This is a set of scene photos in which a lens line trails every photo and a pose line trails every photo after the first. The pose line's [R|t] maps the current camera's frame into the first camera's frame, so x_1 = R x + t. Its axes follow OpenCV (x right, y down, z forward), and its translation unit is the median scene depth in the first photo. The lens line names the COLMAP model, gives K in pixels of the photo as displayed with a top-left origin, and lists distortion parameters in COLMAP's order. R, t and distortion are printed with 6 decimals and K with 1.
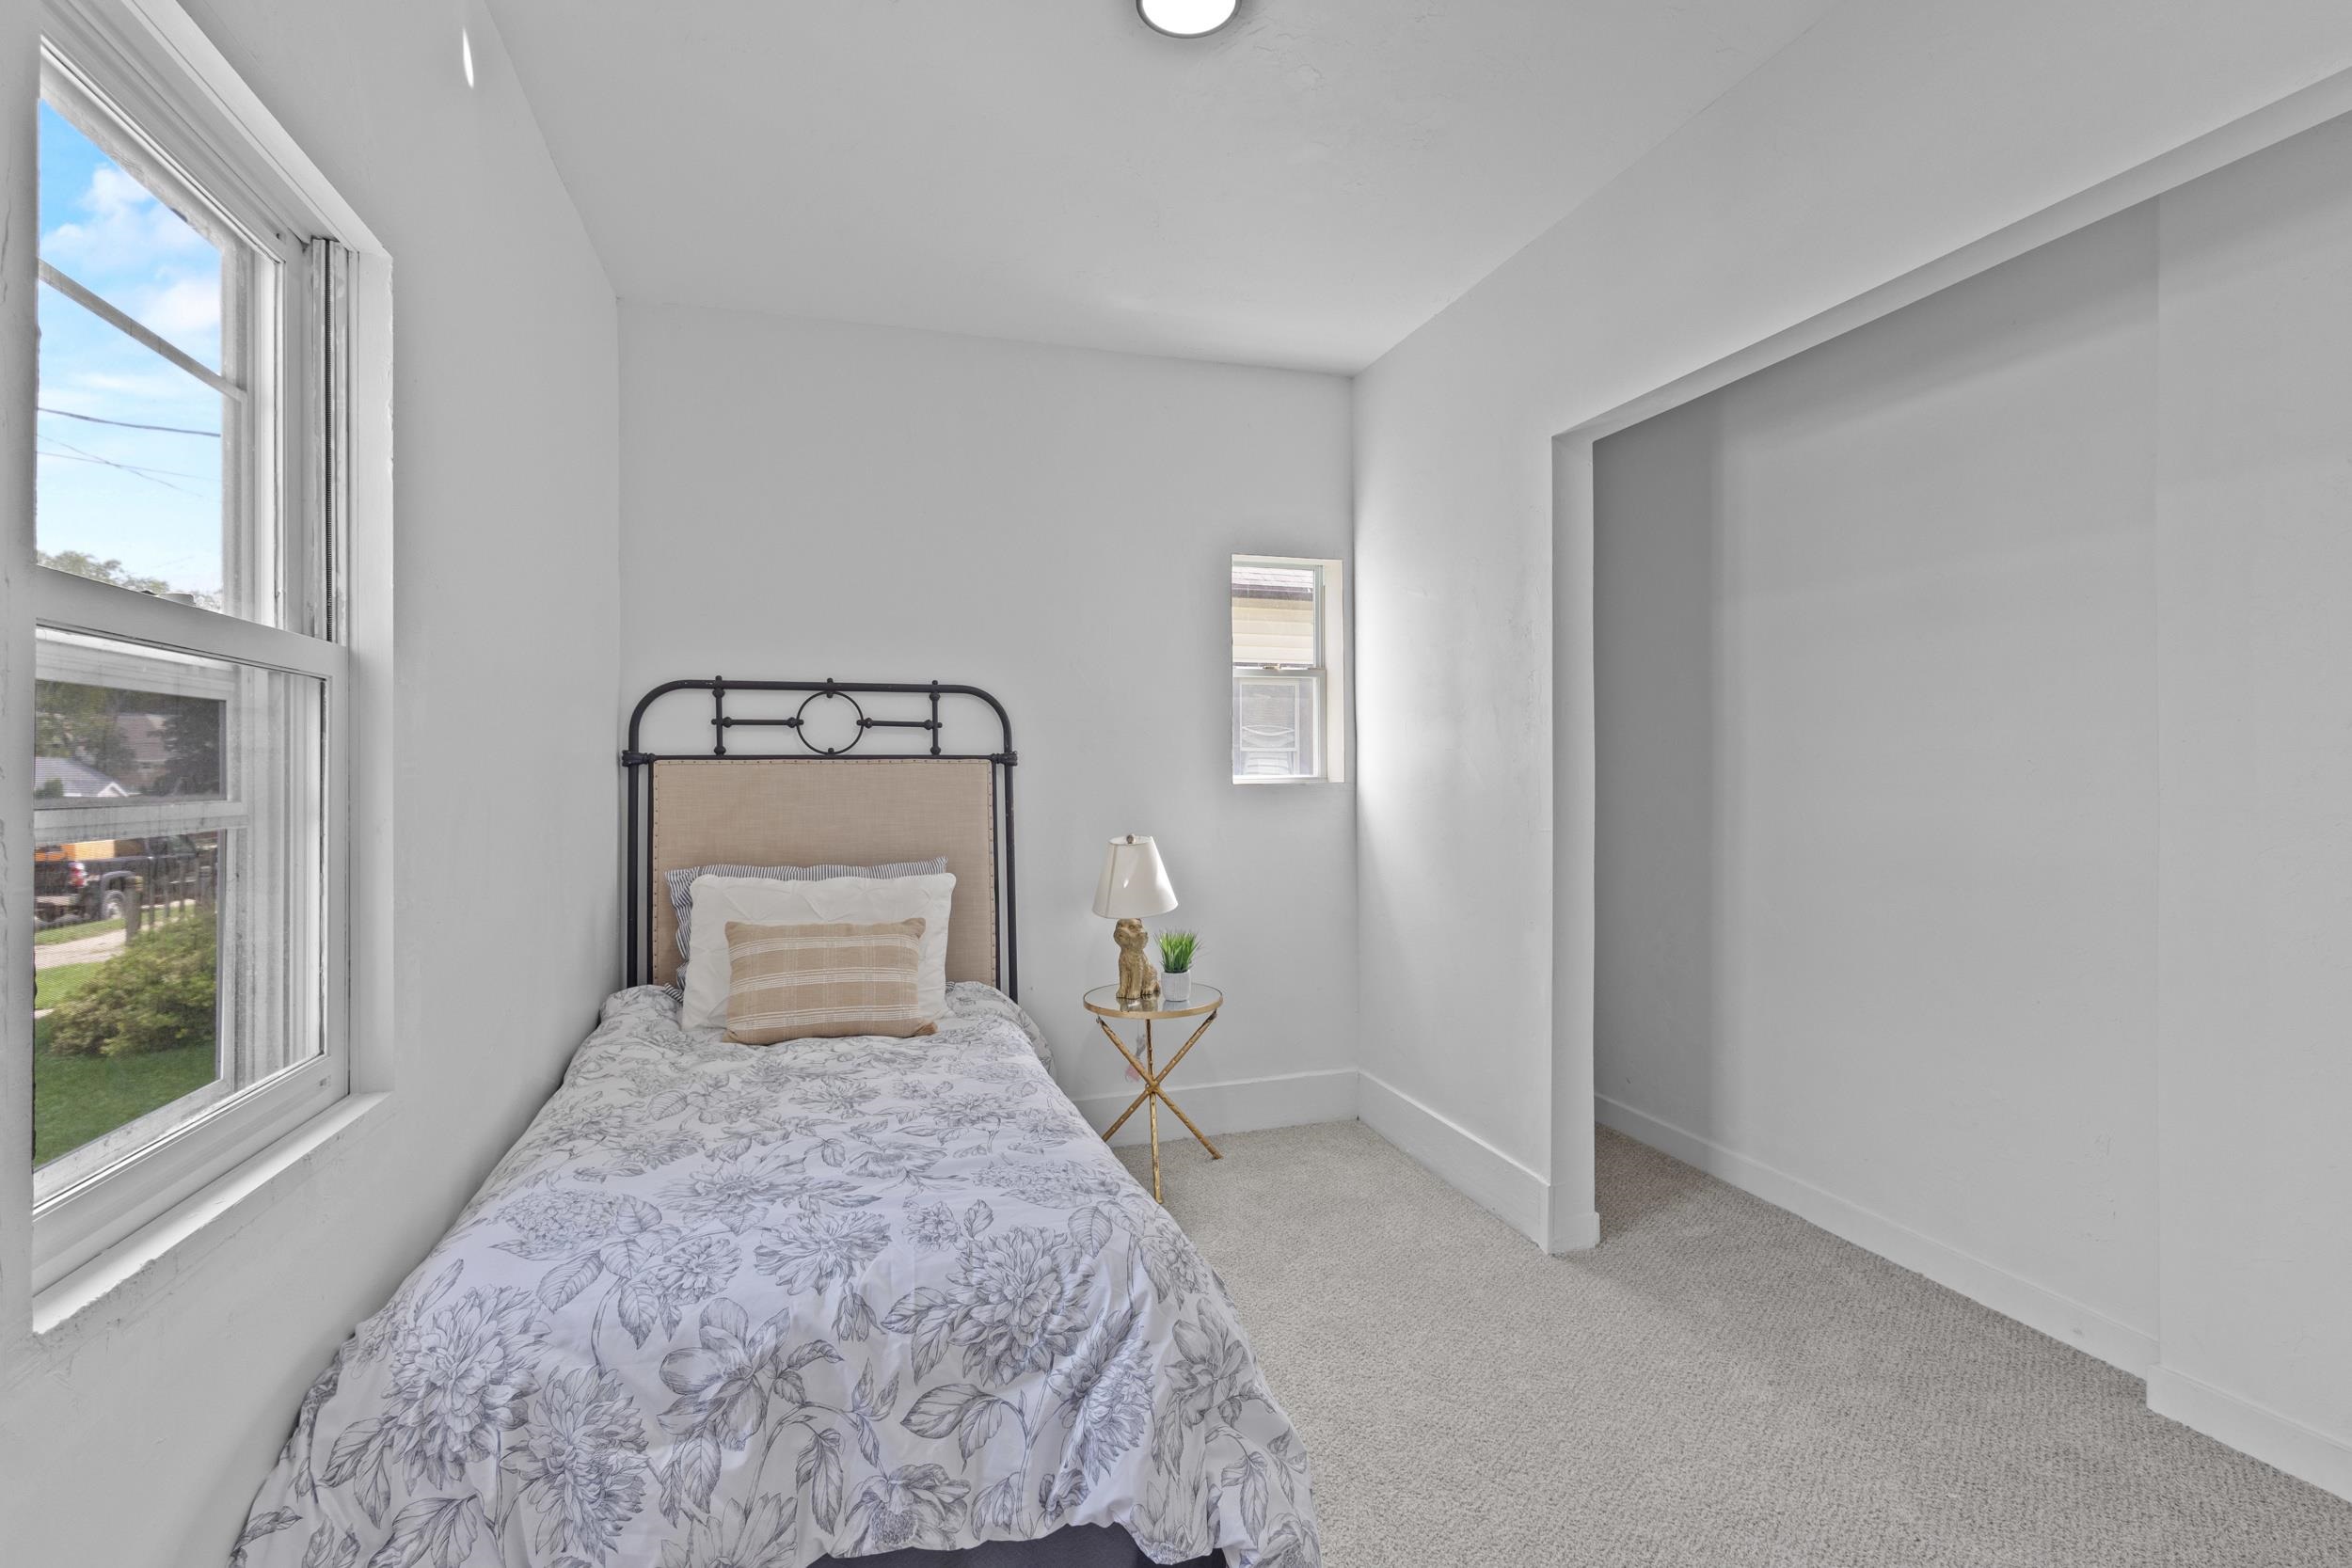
lens RADIAL K [[1120.8, 0, 1155.1], [0, 1120.8, 779.6], [0, 0, 1]] dist [0.023745, -0.006905]
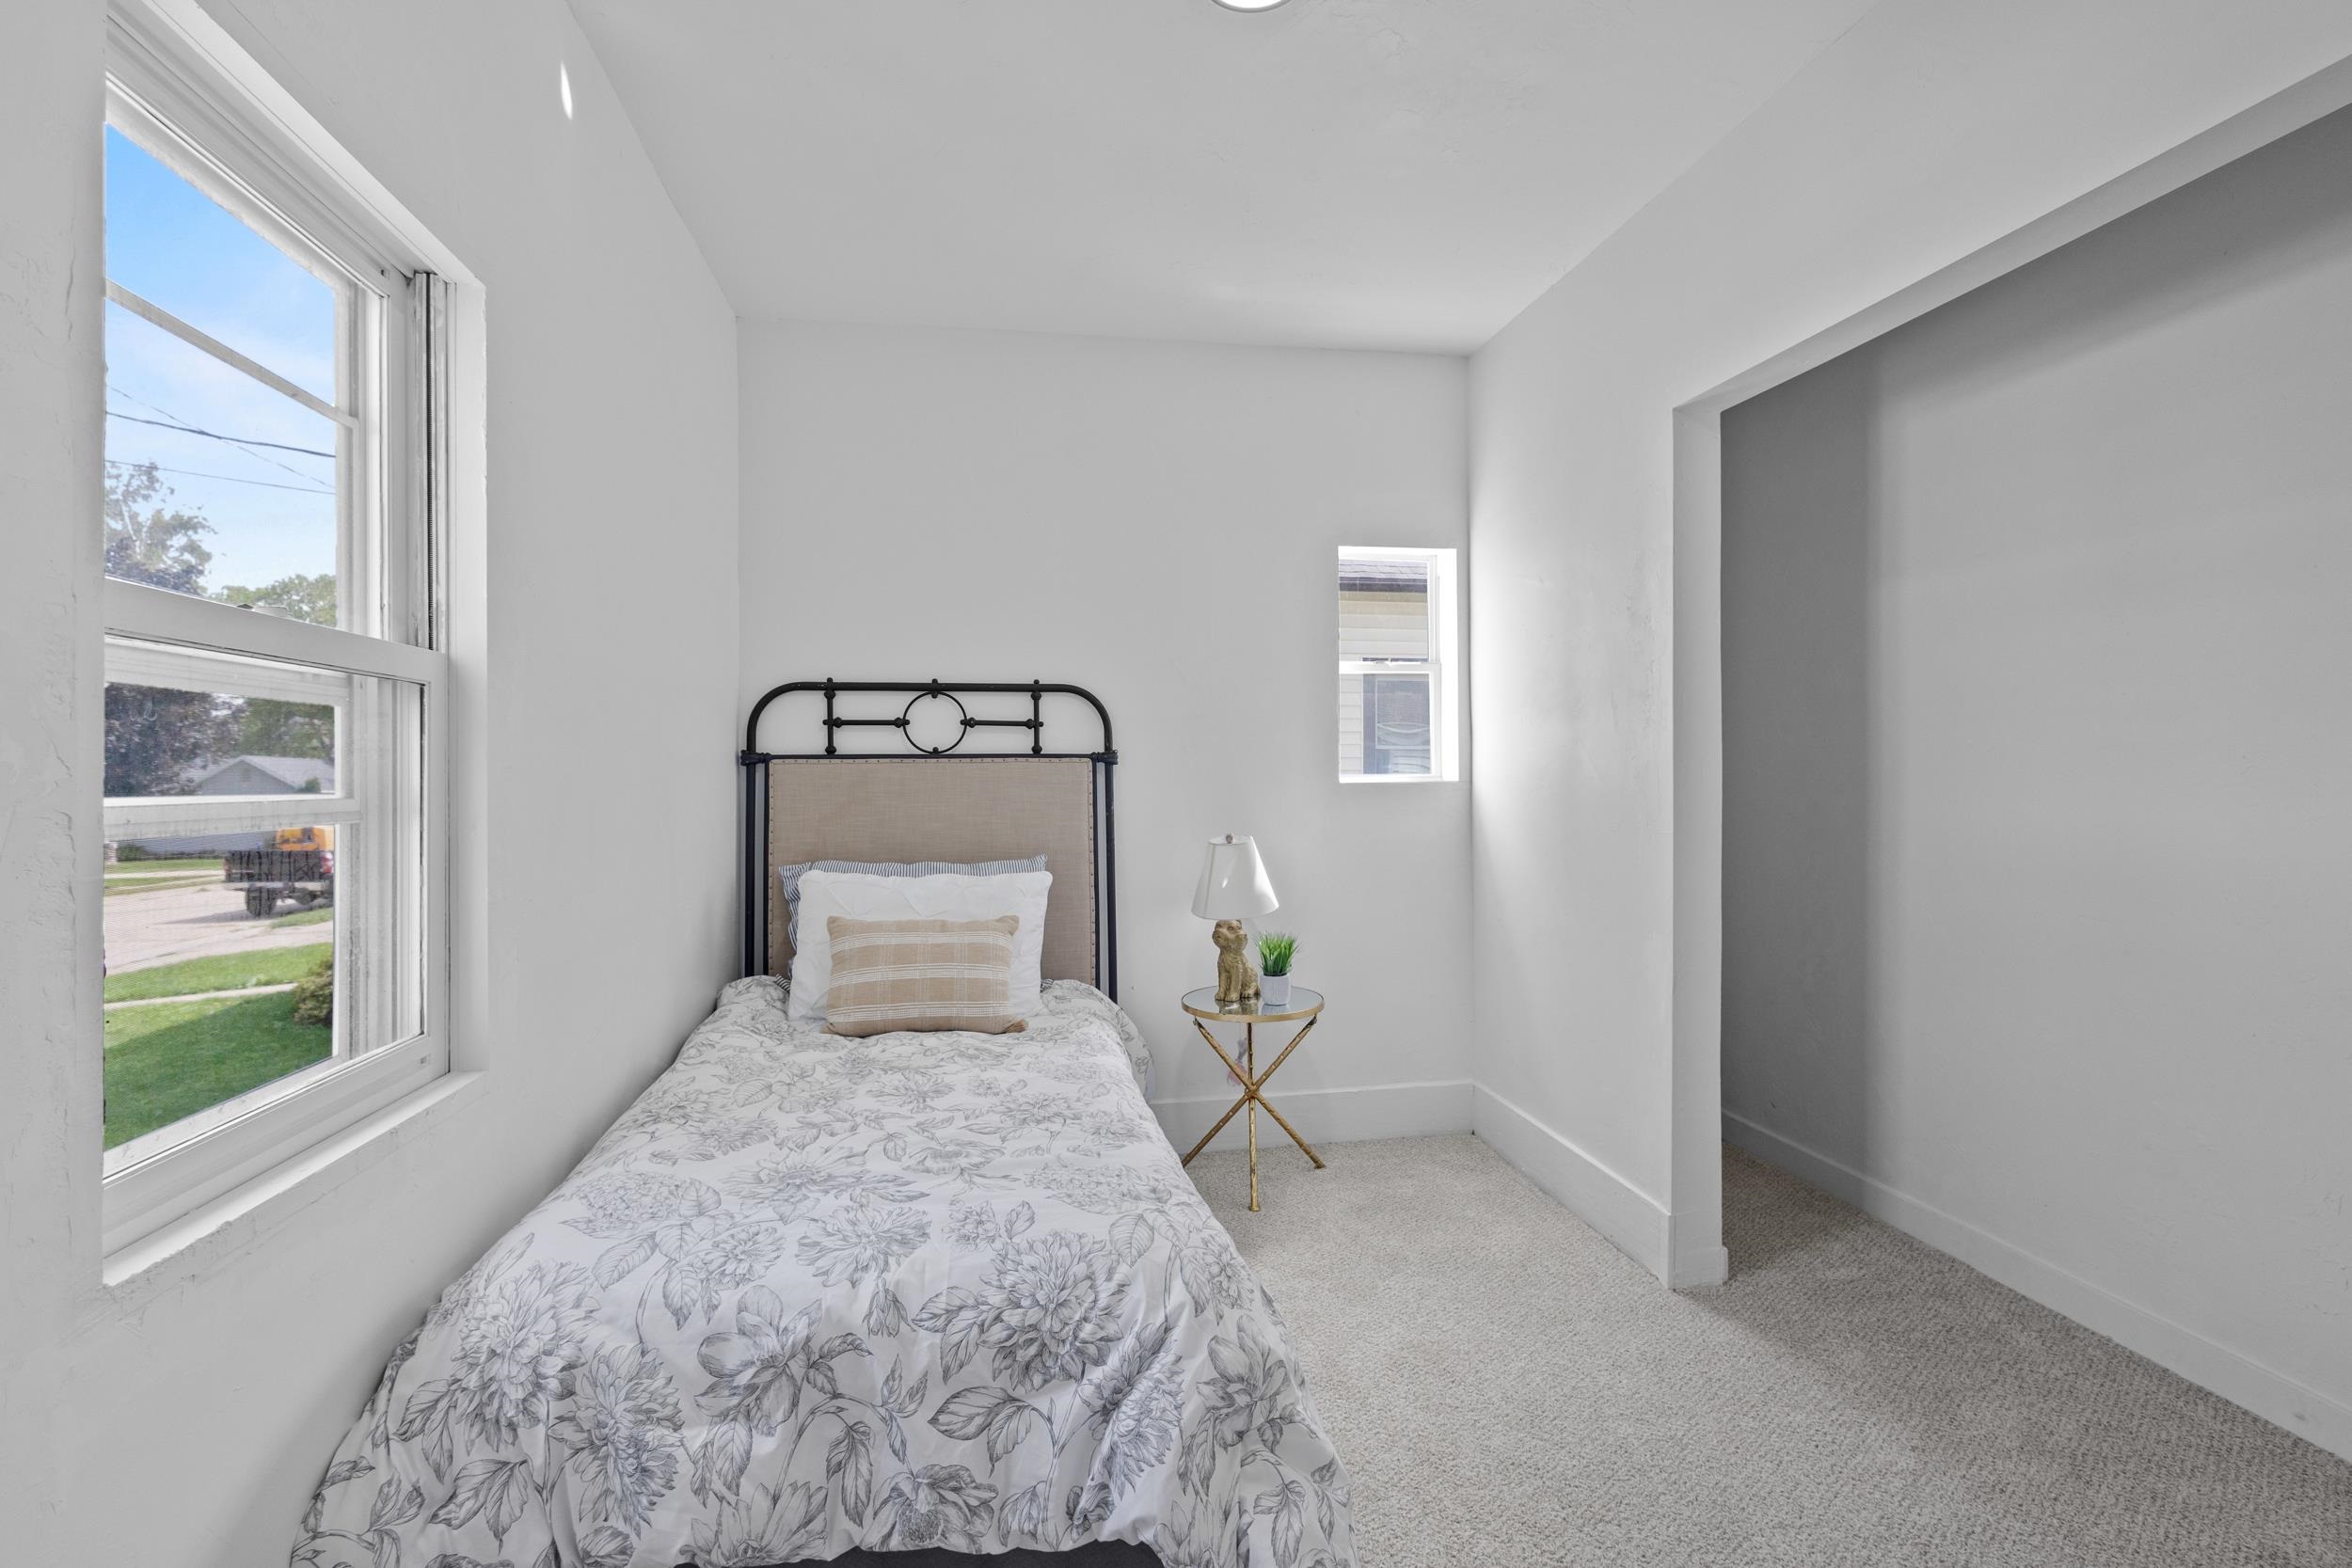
lens RADIAL K [[1120.8, 0, 1167.4], [0, 1120.8, 780.2], [0, 0, 1]] dist [0.023745, -0.006905]
pose [[0.990794, 0.000400, -0.135379, 0.102721], [-0.000181, 0.999999, 0.001625, 0.000275], [0.135380, -0.001586, 0.990792, 0.033819]]
